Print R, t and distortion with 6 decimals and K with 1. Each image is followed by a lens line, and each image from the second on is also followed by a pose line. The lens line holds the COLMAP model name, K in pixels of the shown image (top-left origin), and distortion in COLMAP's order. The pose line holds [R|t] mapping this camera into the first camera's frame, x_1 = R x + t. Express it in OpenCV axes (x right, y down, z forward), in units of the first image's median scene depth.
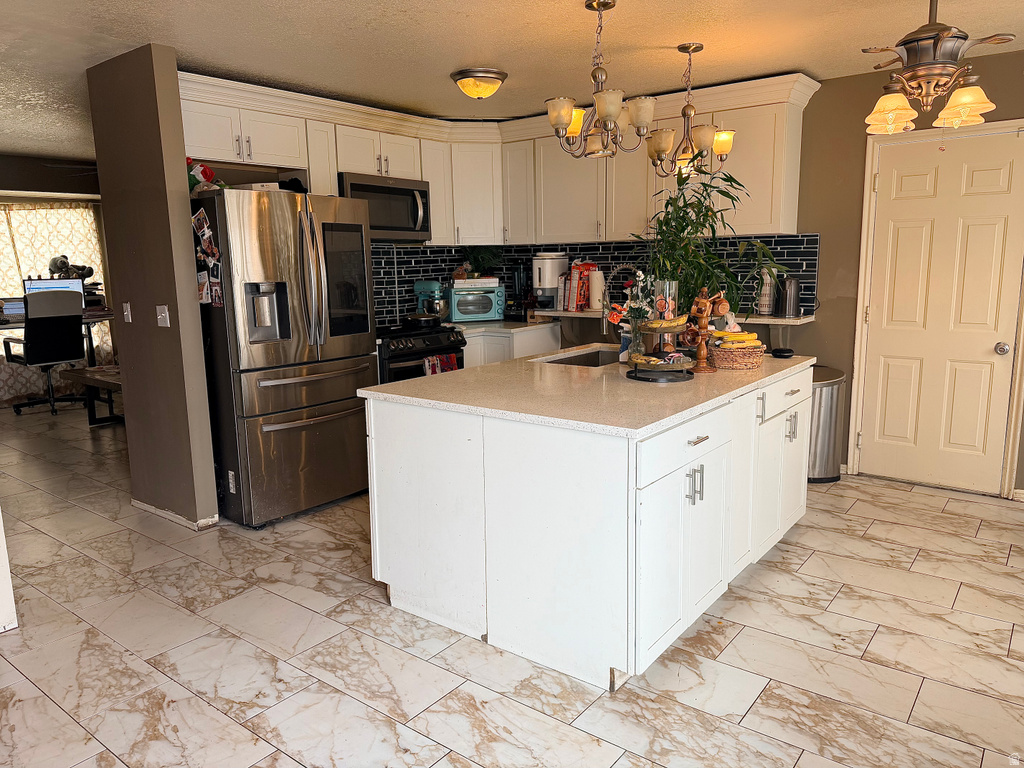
lens RADIAL K [[725.0, 0, 507.6], [0, 725.0, 385.9], [0, 0, 1]] dist [0.009979, -0.009540]
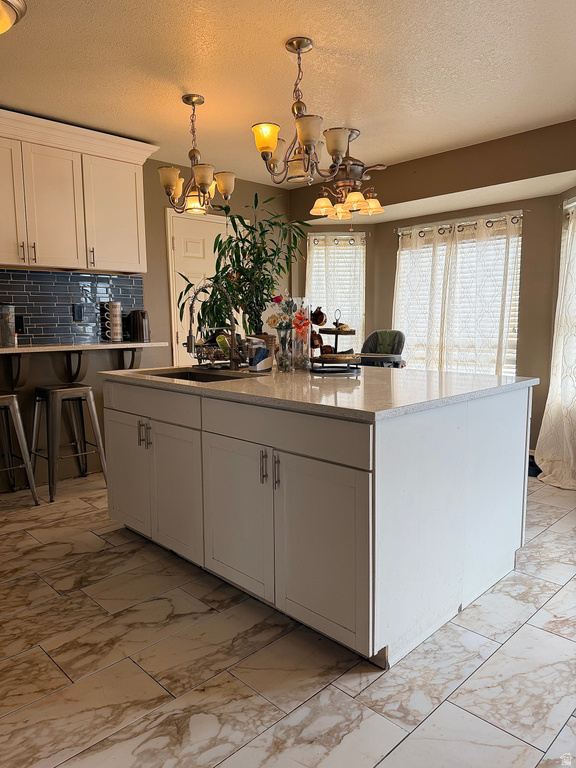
lens RADIAL K [[543.7, 0, 285.9], [0, 543.7, 385.1], [0, 0, 1]] dist [0.009979, -0.009540]
pose [[0.136831, -0.111996, 0.984243, -0.856555], [0.175077, 0.980681, 0.087251, -0.104745], [-0.975000, 0.160379, 0.153795, 1.092090]]
